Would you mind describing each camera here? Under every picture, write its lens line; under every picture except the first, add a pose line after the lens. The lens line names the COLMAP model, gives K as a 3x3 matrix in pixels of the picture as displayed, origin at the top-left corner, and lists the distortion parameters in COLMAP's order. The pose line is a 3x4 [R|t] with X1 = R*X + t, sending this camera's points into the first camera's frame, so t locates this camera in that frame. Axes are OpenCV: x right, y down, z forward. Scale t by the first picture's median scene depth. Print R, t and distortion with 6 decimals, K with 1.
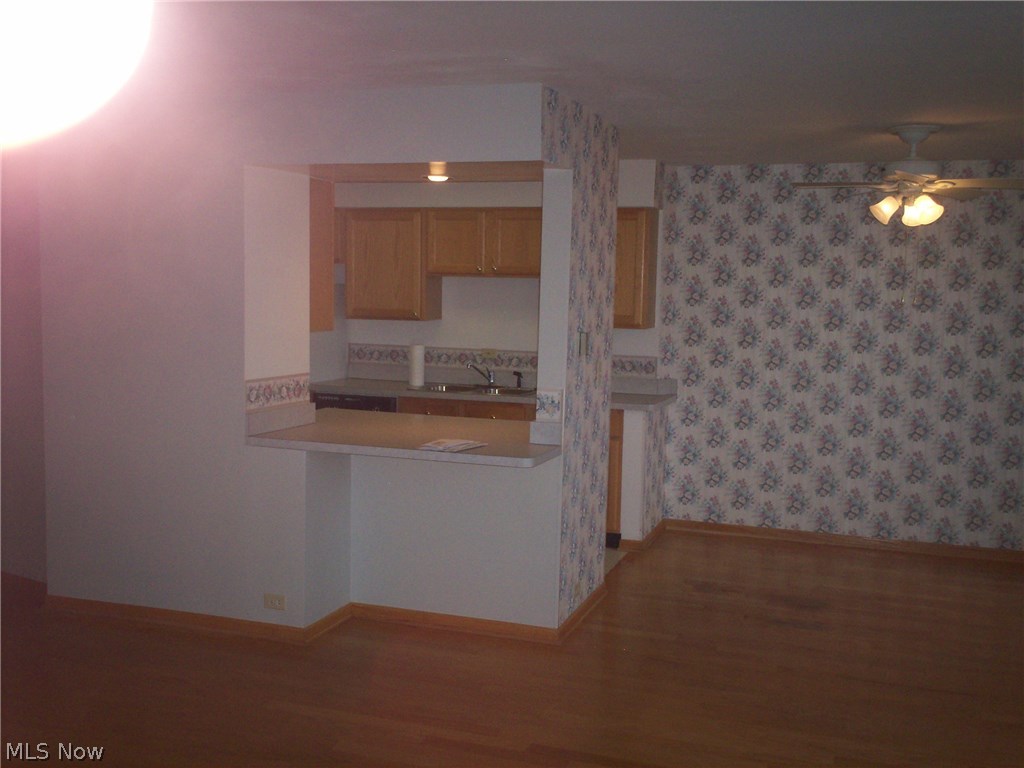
lens RADIAL K [[1058.4, 0, 512.0], [0, 1058.4, 384.0], [0, 0, 1]] dist [0.006814, -0.006117]
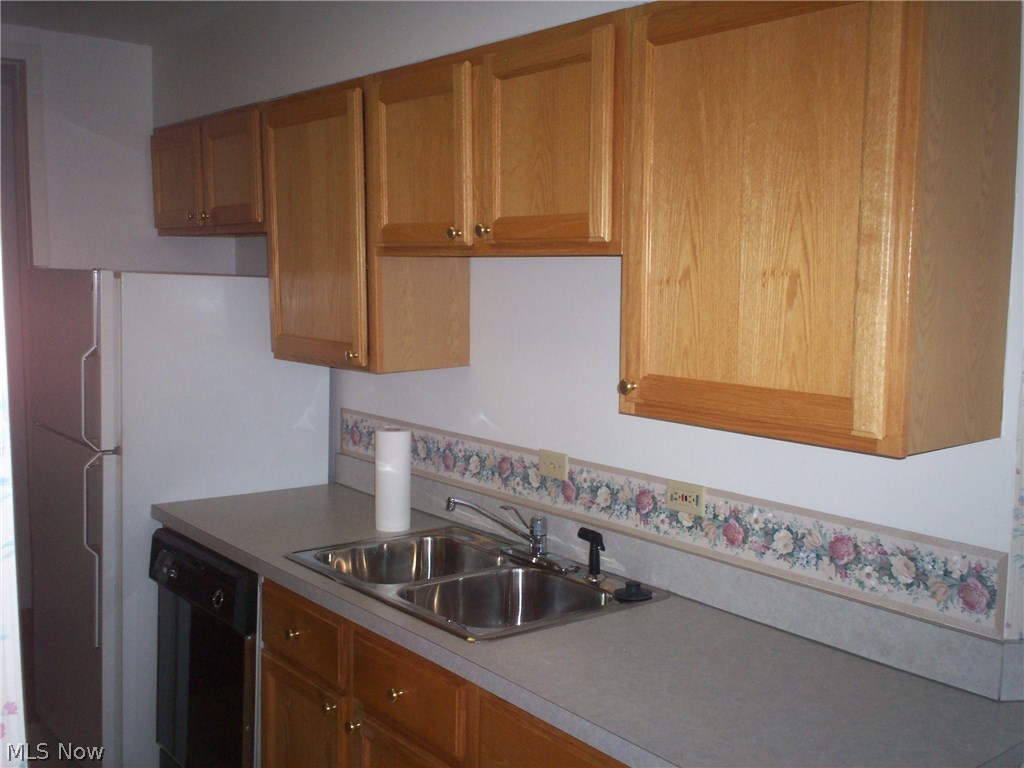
lens RADIAL K [[1058.4, 0, 512.0], [0, 1058.4, 384.0], [0, 0, 1]] dist [0.006814, -0.006117]
pose [[0.831837, 0.044511, -0.553232, 0.233809], [-0.042509, 0.998961, 0.016457, -0.086459], [0.553390, 0.009828, 0.832865, 0.952560]]
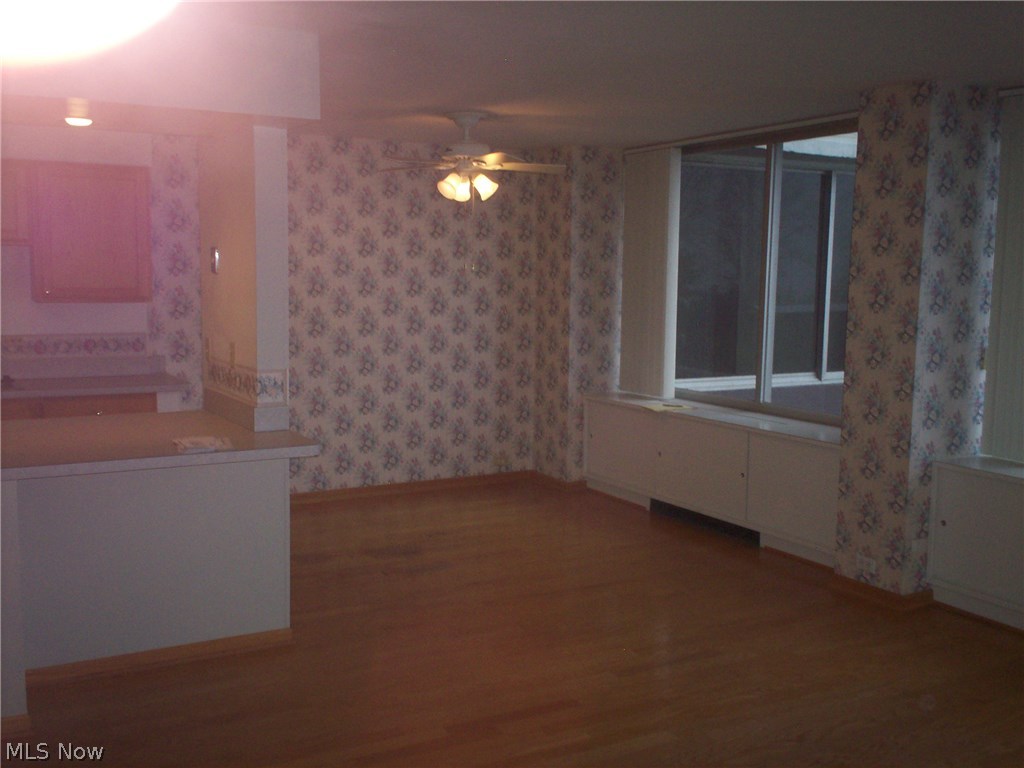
lens RADIAL K [[1082.4, 0, 512.0], [0, 1082.4, 384.0], [0, 0, 1]] dist [0.118388, -0.006251]
pose [[0.671432, -0.096977, 0.734693, -0.462051], [0.073080, 0.995233, 0.064580, -0.025836], [-0.737454, 0.010330, 0.675319, 0.170966]]
